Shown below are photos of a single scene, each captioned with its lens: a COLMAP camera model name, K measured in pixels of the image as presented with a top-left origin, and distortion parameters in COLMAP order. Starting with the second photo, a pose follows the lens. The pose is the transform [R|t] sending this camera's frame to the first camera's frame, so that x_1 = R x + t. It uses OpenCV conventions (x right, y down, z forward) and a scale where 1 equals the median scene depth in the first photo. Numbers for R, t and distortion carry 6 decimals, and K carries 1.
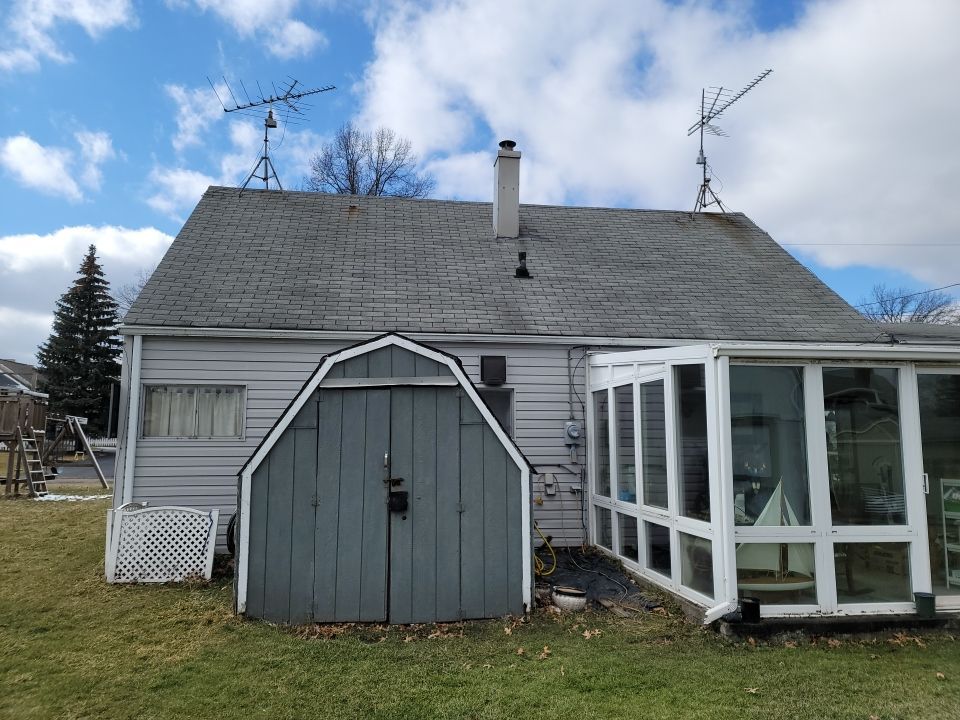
lens RADIAL K [[687.8, 0, 480.0], [0, 687.8, 360.0], [0, 0, 1]] dist [0.043424, -0.005574]
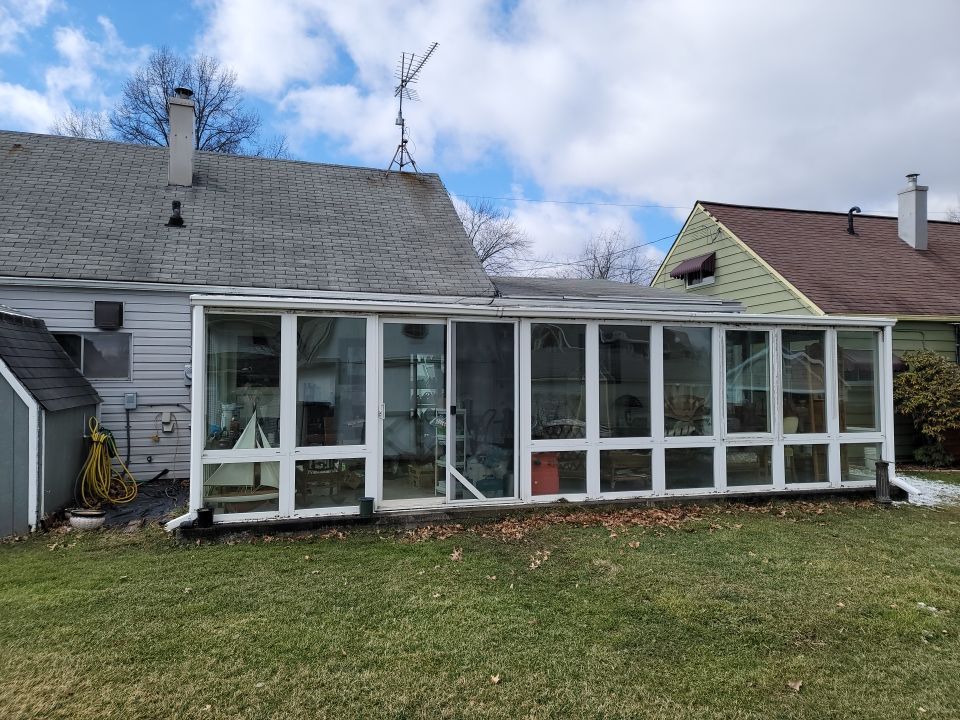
lens RADIAL K [[704.5, 0, 511.0], [0, 704.5, 345.0], [0, 0, 1]] dist [0.151291, -0.147443]
pose [[0.987523, 0.006708, 0.157331, 0.439220], [-0.015294, 0.998454, 0.053430, -0.008113], [-0.156729, -0.055170, 0.986099, -0.183445]]
